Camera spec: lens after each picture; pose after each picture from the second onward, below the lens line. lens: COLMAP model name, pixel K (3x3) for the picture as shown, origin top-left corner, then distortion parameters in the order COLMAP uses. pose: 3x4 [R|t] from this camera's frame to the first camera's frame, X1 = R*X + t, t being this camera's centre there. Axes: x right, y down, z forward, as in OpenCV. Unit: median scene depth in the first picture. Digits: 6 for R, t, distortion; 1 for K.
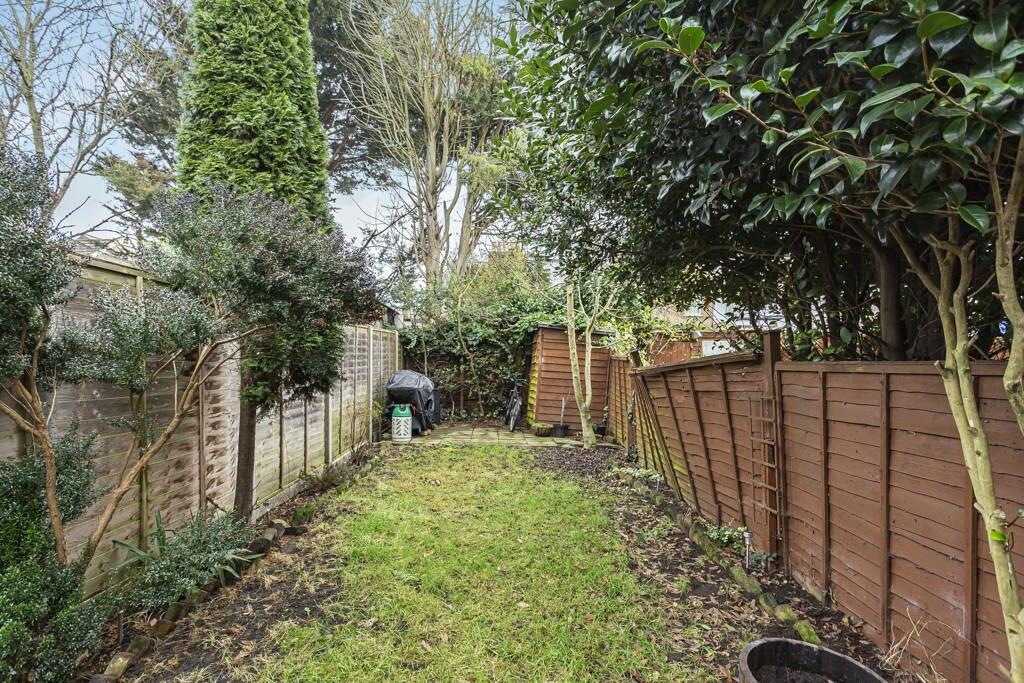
lens RADIAL K [[502.6, 0, 513.2], [0, 502.6, 367.8], [0, 0, 1]] dist [0.001890, 0.000511]
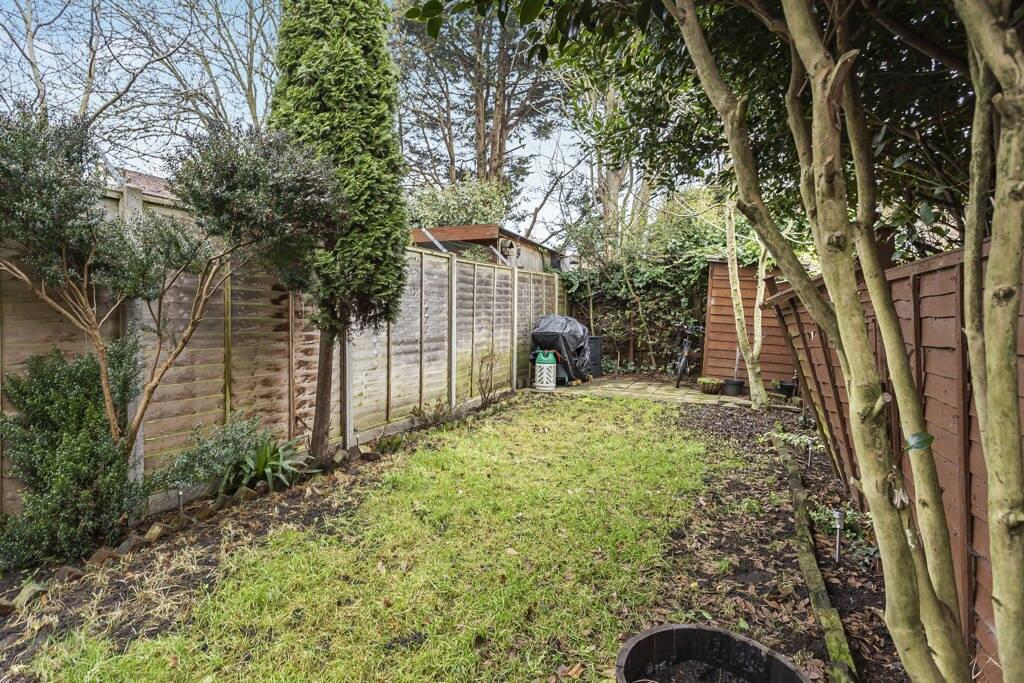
lens RADIAL K [[557.2, 0, 511.1], [0, 557.2, 313.8], [0, 0, 1]] dist [-0.004692, -0.000008]
pose [[0.912928, -0.004784, -0.408093, 0.293386], [-0.002974, 0.999827, -0.018373, 0.051106], [0.408110, 0.017986, 0.912756, 0.071772]]
